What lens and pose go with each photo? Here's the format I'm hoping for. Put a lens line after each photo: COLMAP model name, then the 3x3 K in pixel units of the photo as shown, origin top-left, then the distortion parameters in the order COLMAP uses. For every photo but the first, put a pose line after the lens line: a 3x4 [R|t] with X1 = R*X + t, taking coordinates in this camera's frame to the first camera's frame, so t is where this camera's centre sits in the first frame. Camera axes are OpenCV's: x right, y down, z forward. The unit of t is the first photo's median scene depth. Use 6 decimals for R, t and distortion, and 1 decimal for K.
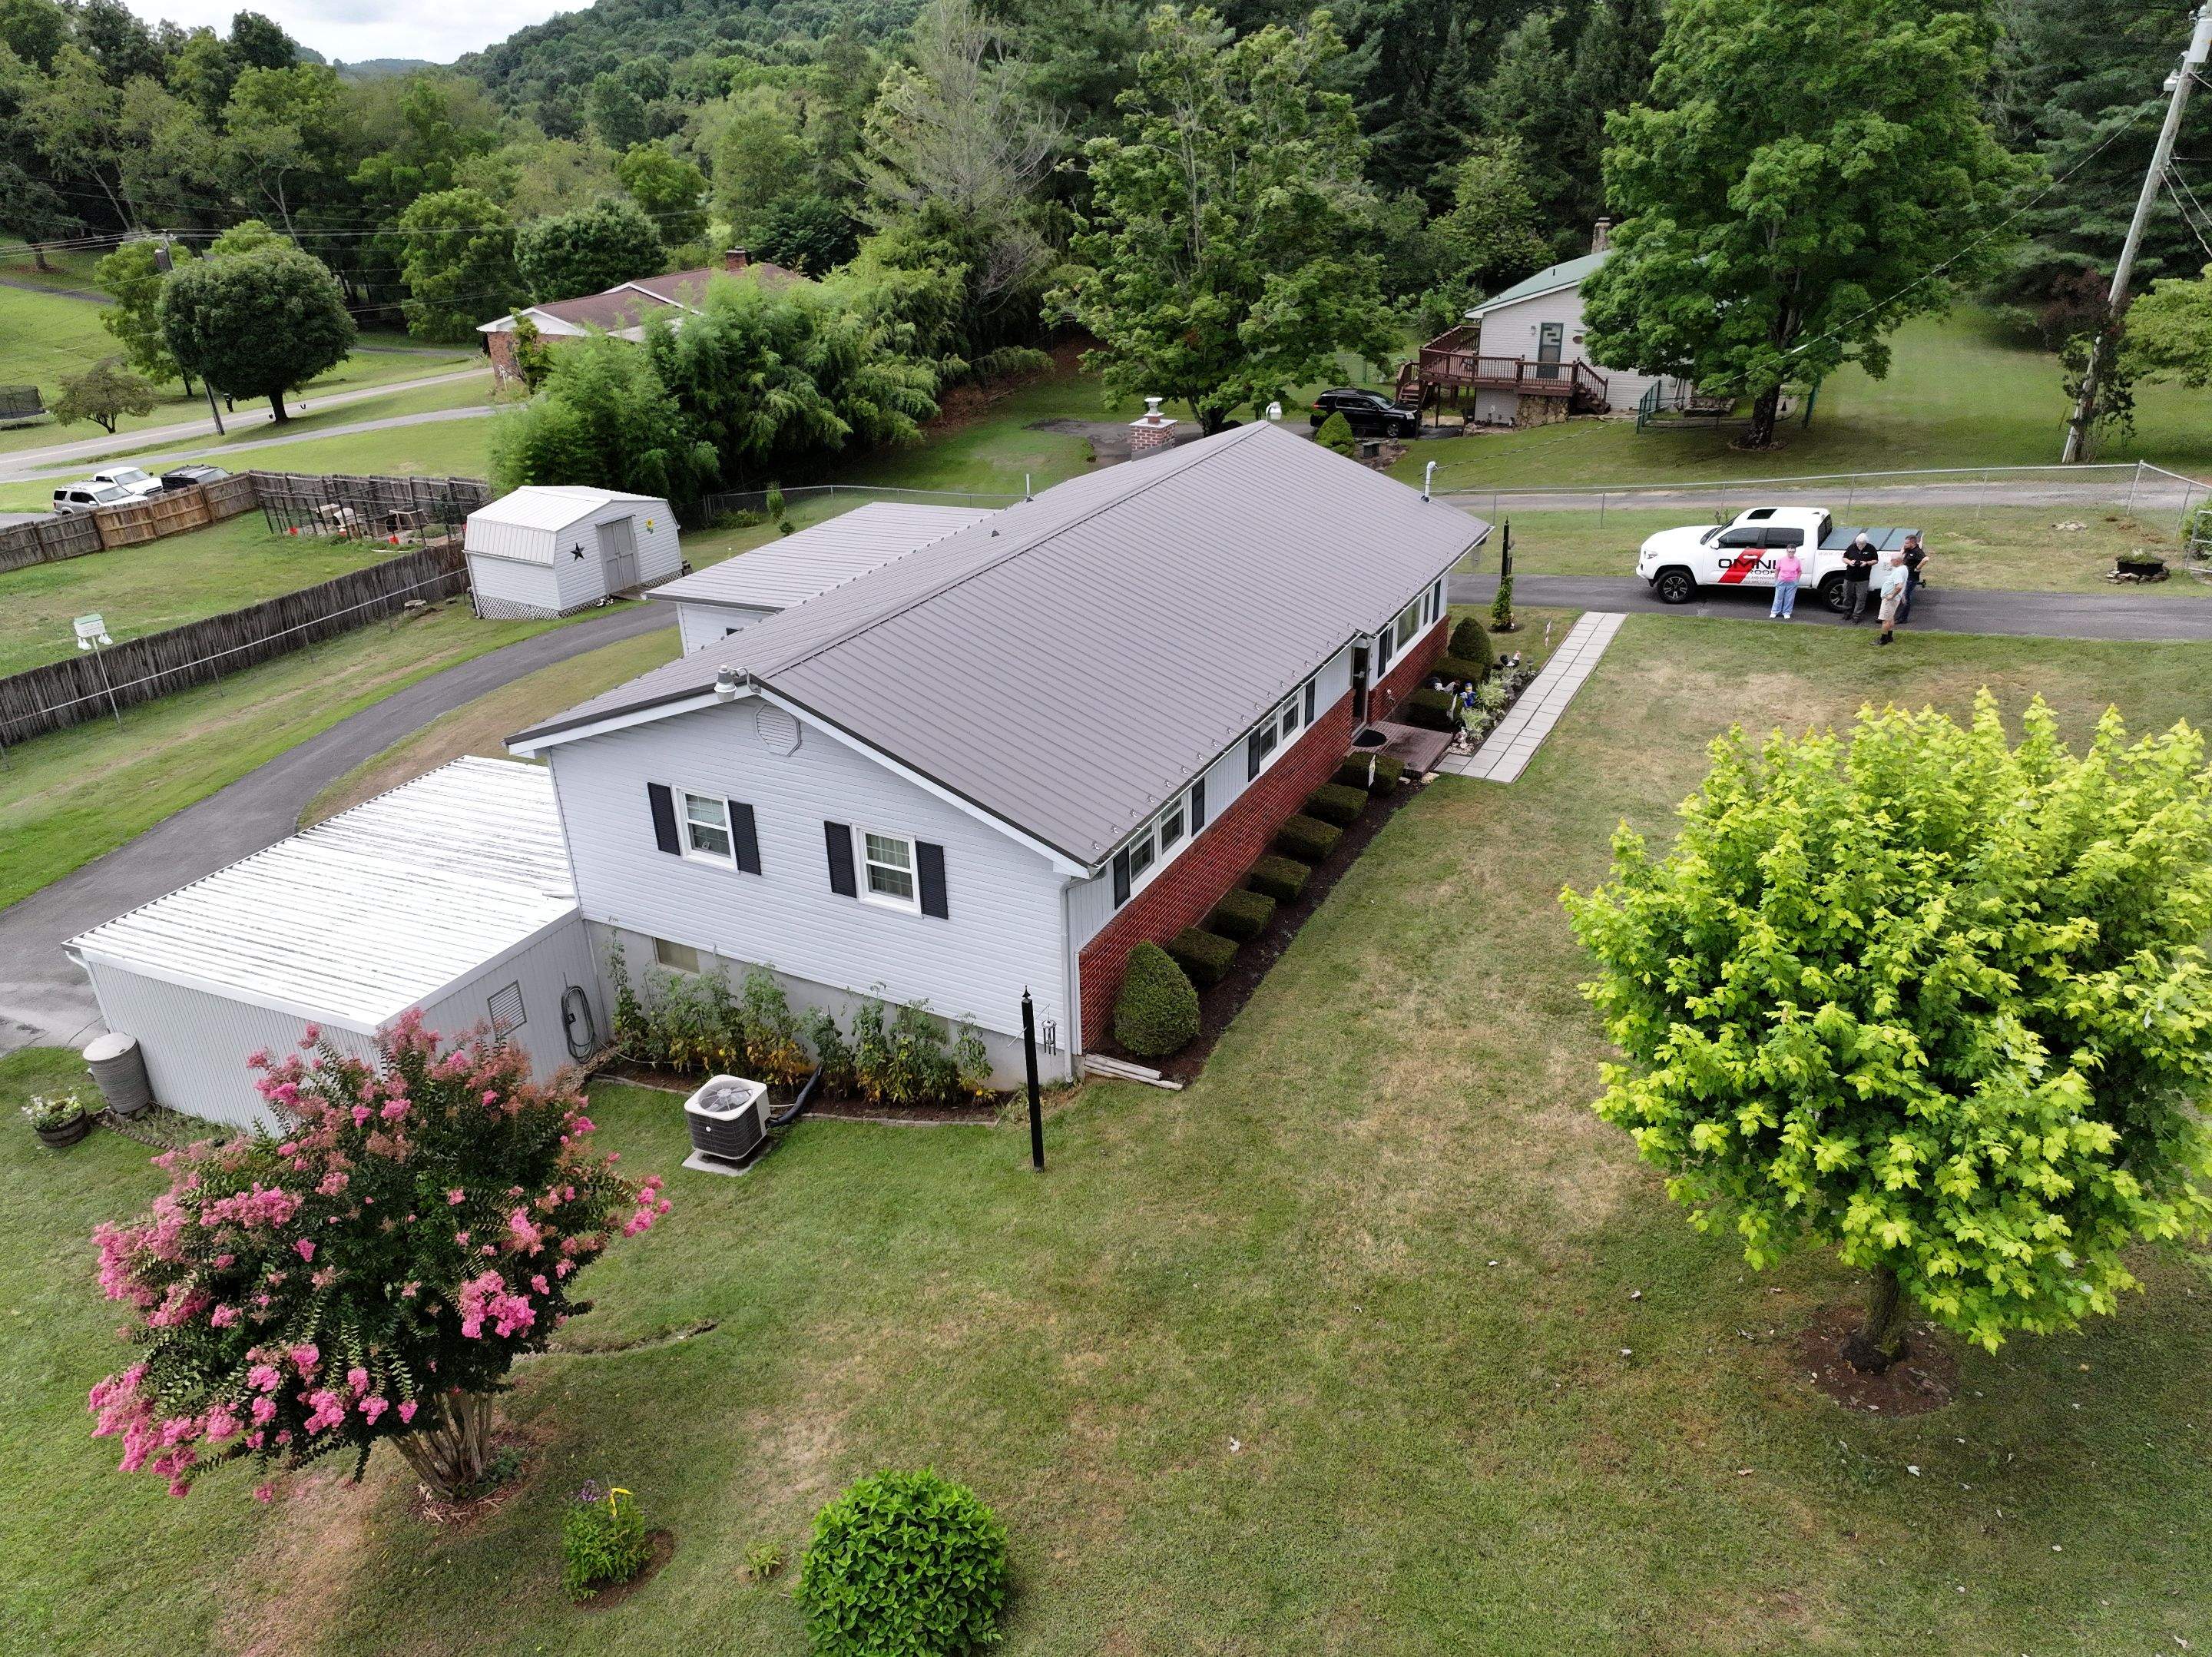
lens RADIAL K [[1551.2, 0, 1104.4], [0, 1551.2, 820.3], [0, 0, 1]] dist [-0.005345, 0.023888]
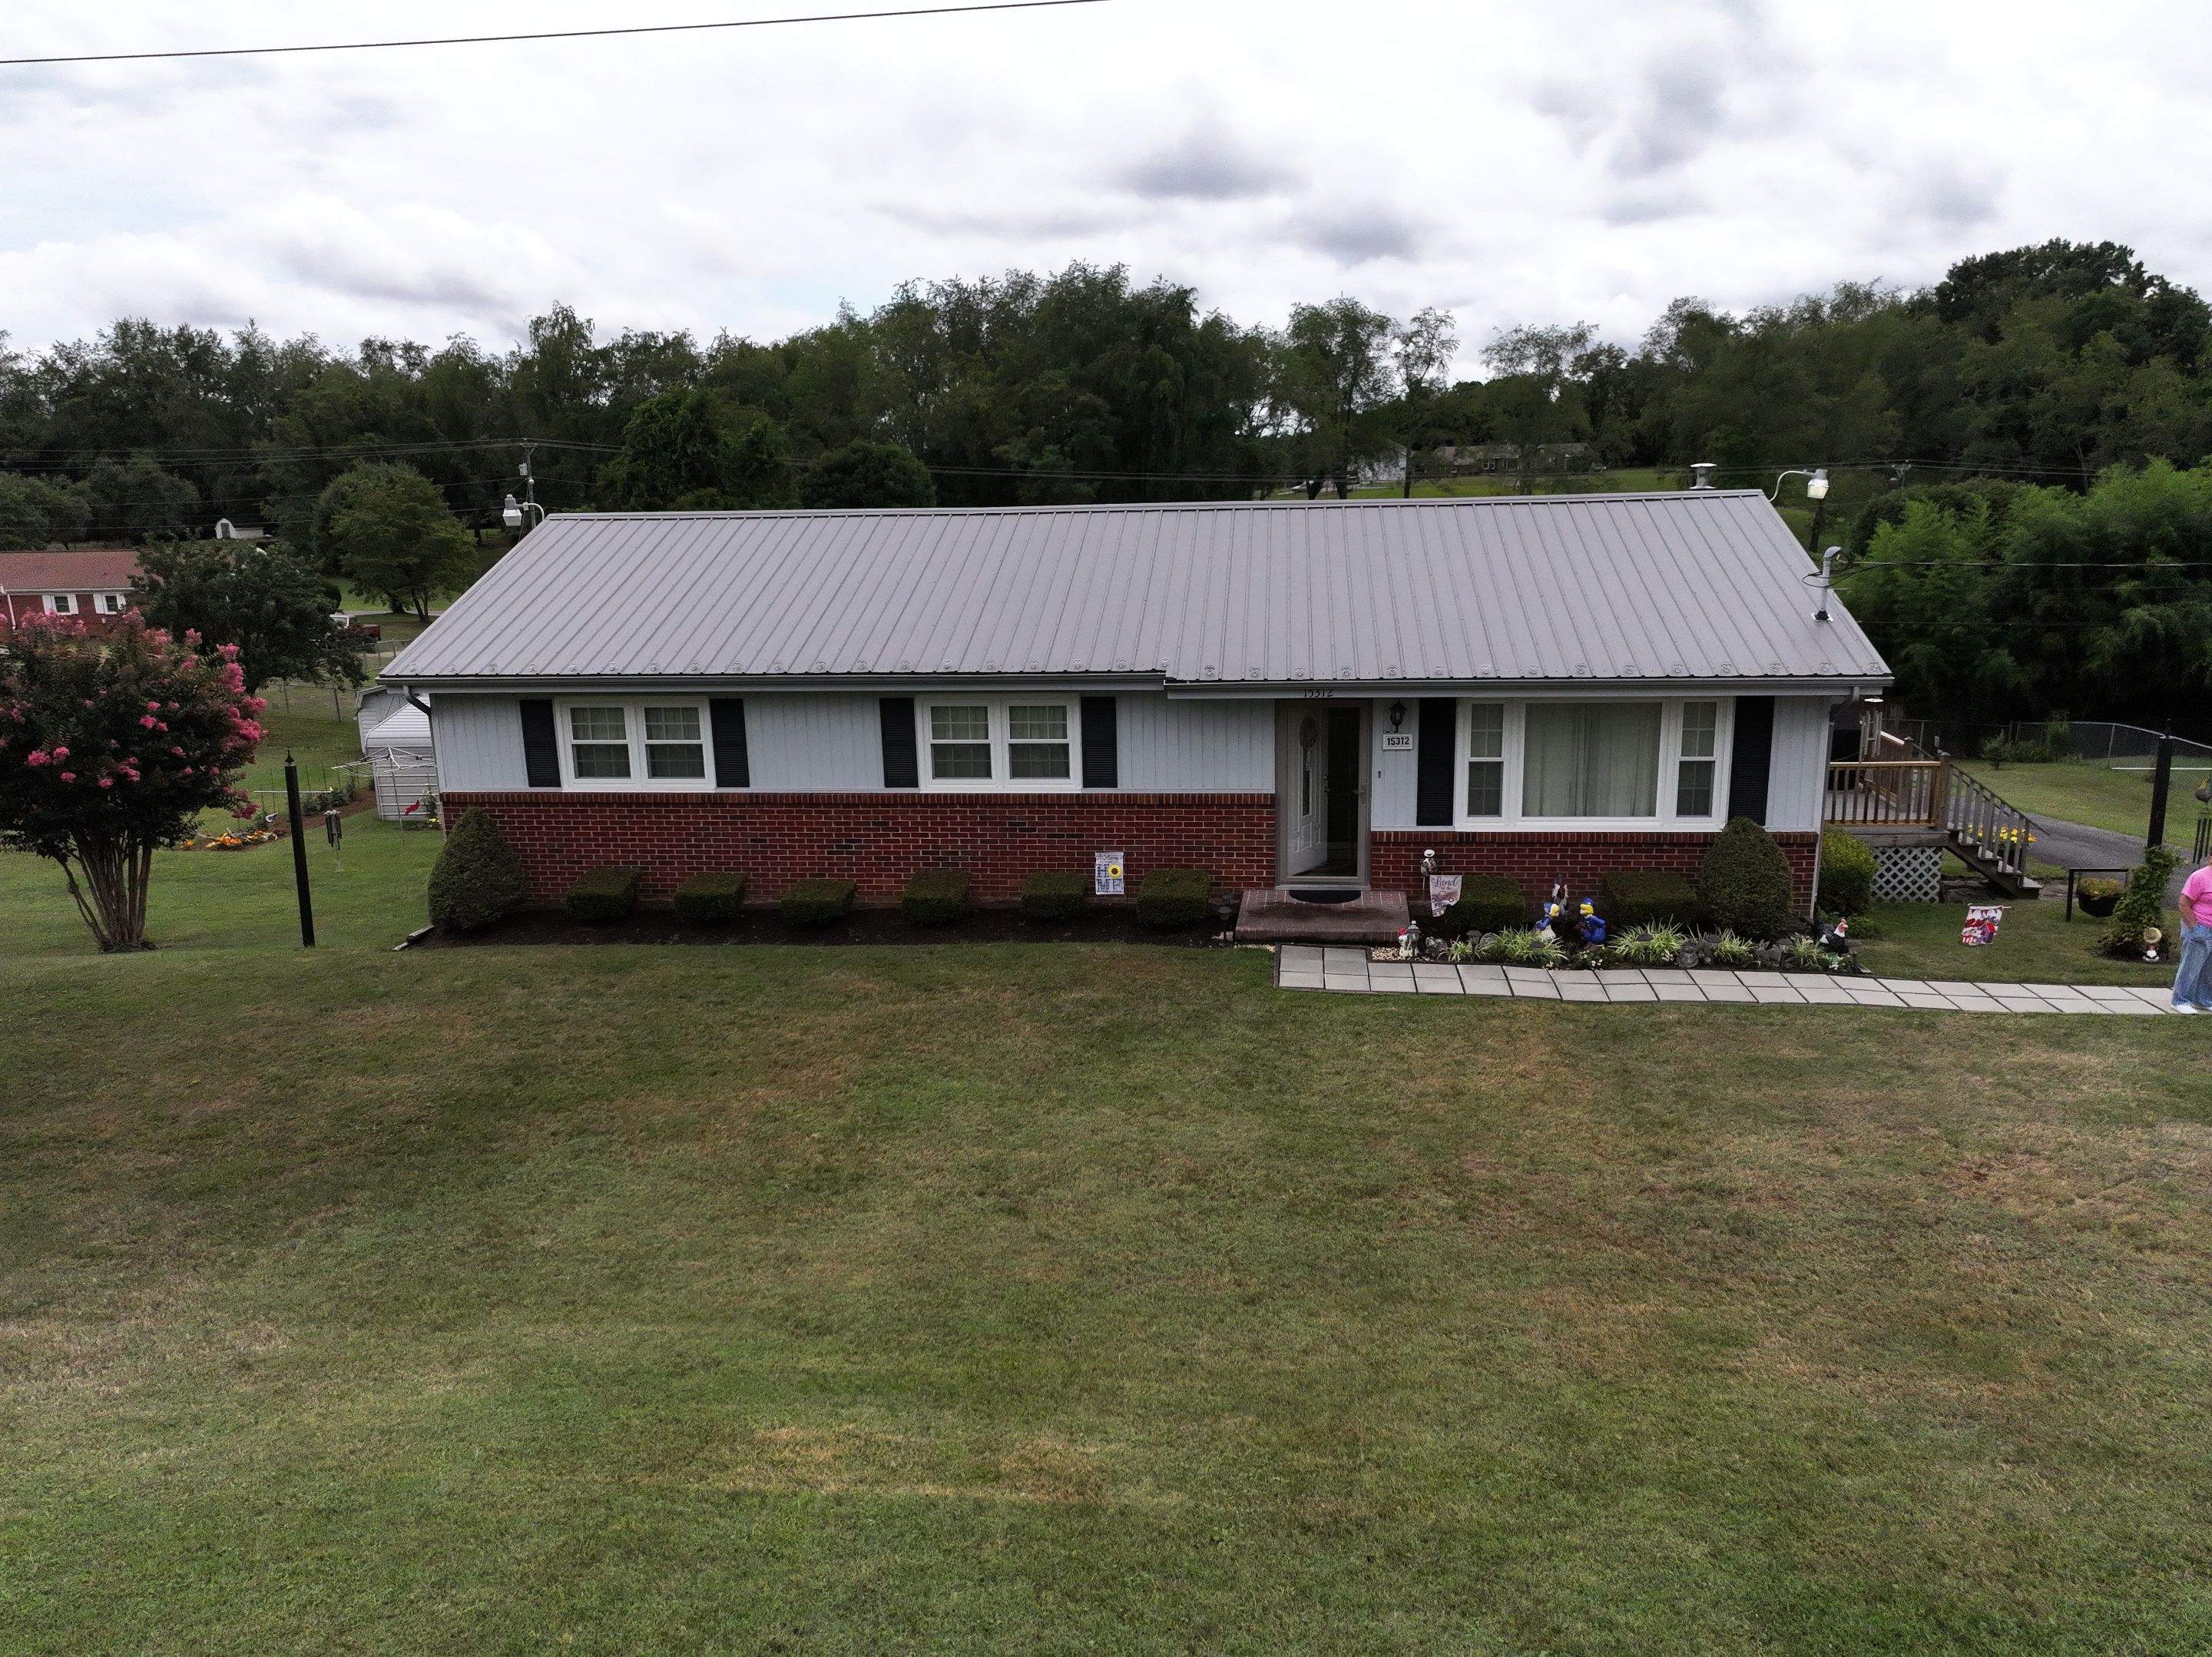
lens RADIAL K [[1551.2, 0, 1104.4], [0, 1551.2, 820.3], [0, 0, 1]] dist [-0.005345, 0.023888]
pose [[0.358126, 0.226957, -0.905669, 0.448337], [-0.389126, 0.918029, 0.076183, -0.060017], [0.848720, 0.325137, 0.417085, 0.413855]]
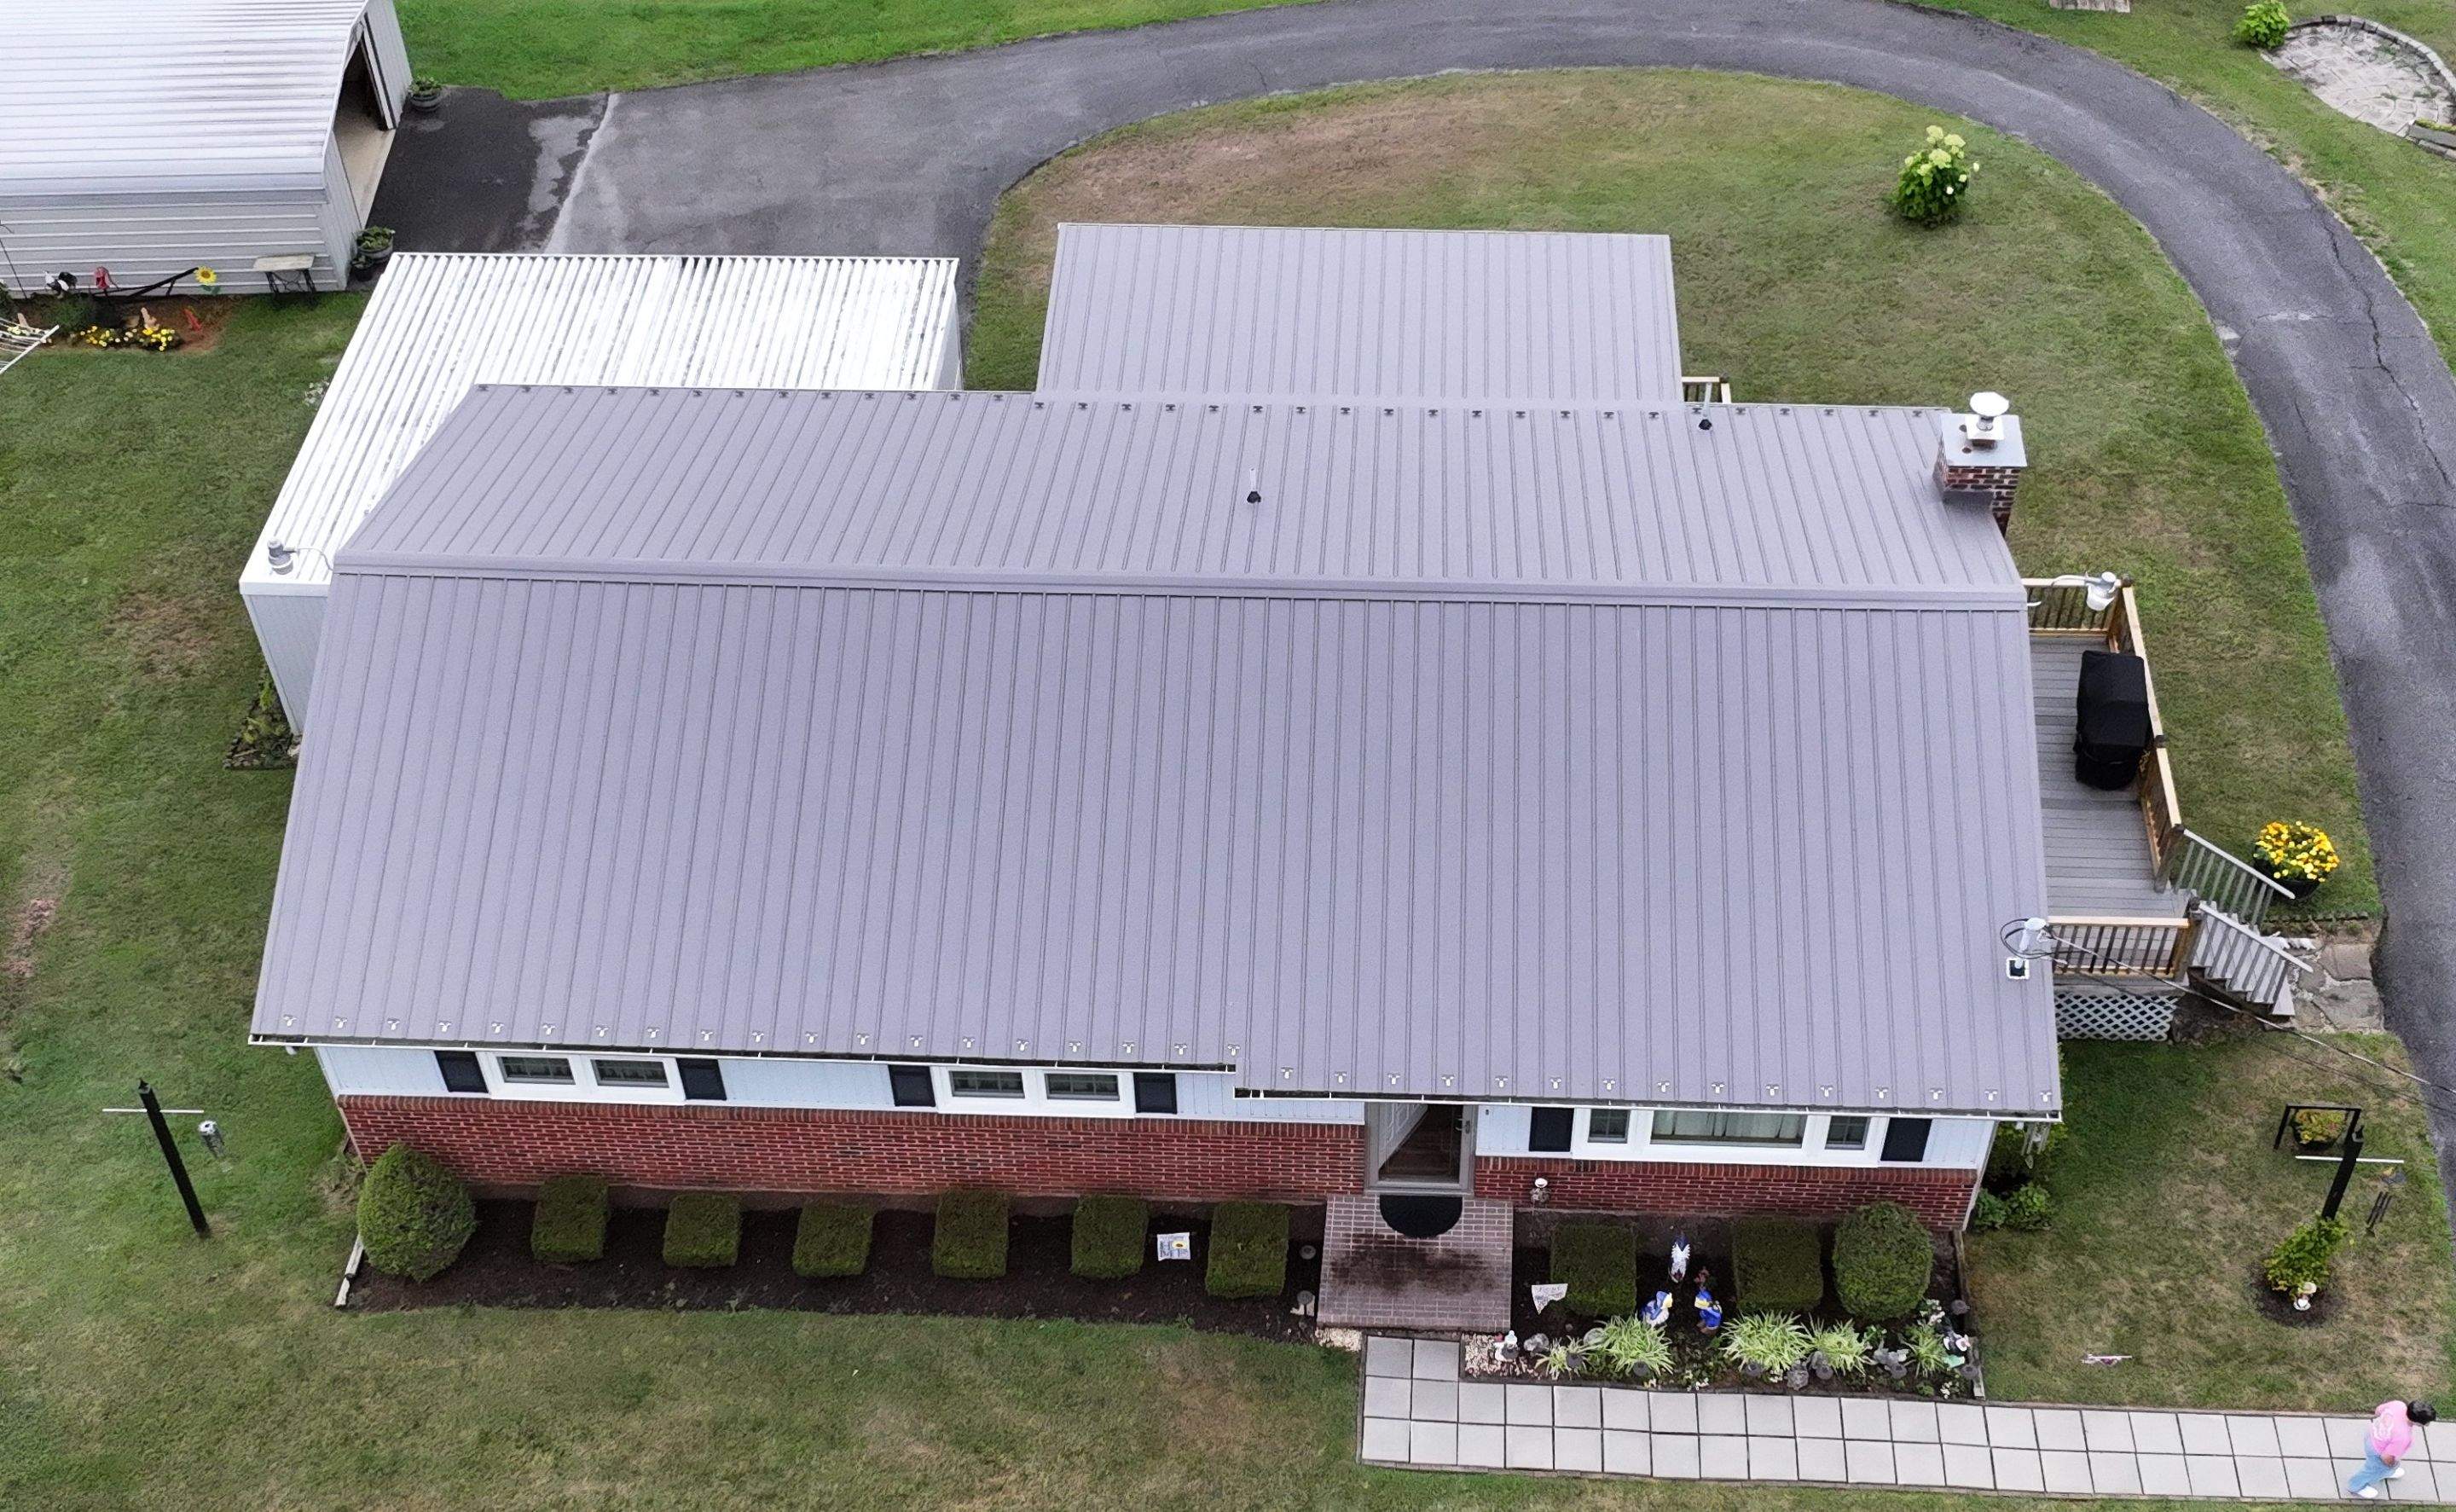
lens RADIAL K [[3055.6, 0, 1250.5], [0, 3055.6, 810.0], [0, 0, 1]] dist [0.003702, 0.029861]
pose [[0.417054, 0.680917, -0.602012, 0.444769], [-0.383510, 0.732351, 0.562656, -0.471283], [0.824006, -0.003780, 0.566568, 0.216632]]
